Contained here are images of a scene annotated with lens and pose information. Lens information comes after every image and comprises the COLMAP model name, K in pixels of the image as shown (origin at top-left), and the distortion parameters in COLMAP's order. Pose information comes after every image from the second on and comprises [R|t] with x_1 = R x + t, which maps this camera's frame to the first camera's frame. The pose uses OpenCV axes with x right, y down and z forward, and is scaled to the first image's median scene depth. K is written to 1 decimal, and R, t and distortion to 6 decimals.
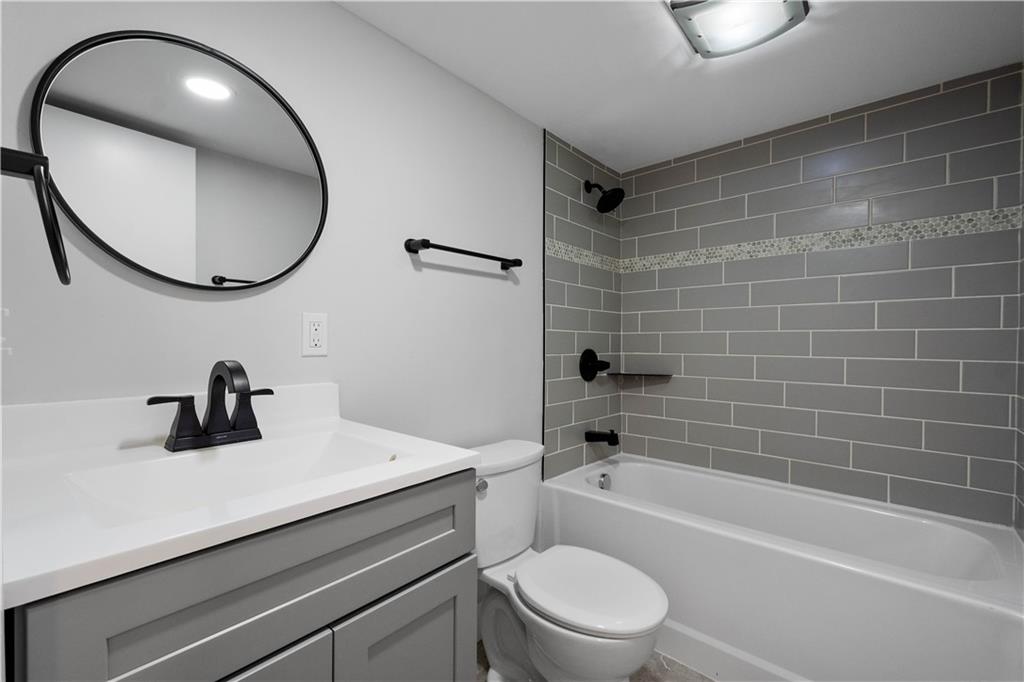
lens RADIAL K [[441.3, 0, 512.0], [0, 441.3, 341.0], [0, 0, 1]] dist [0.002907, 0.000571]
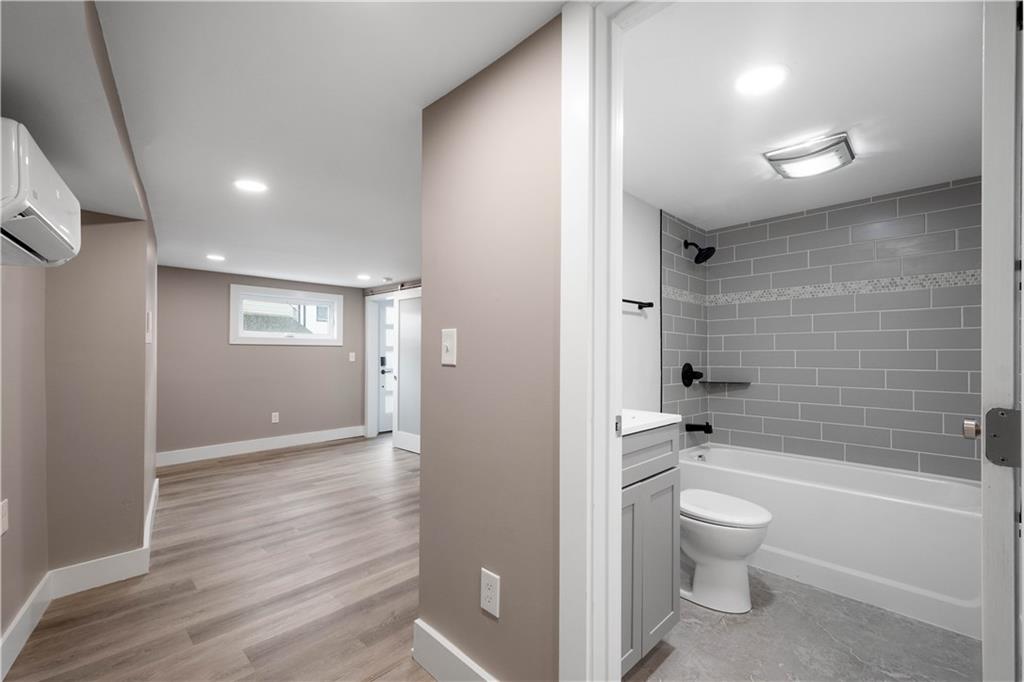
lens RADIAL K [[441.4, 0, 513.2], [0, 441.4, 346.4], [0, 0, 1]] dist [0.005330, -0.000291]
pose [[0.997359, -0.001236, -0.072620, -0.274326], [-0.000367, 0.999757, -0.022051, -0.003236], [0.072630, 0.022019, 0.997116, -0.415015]]
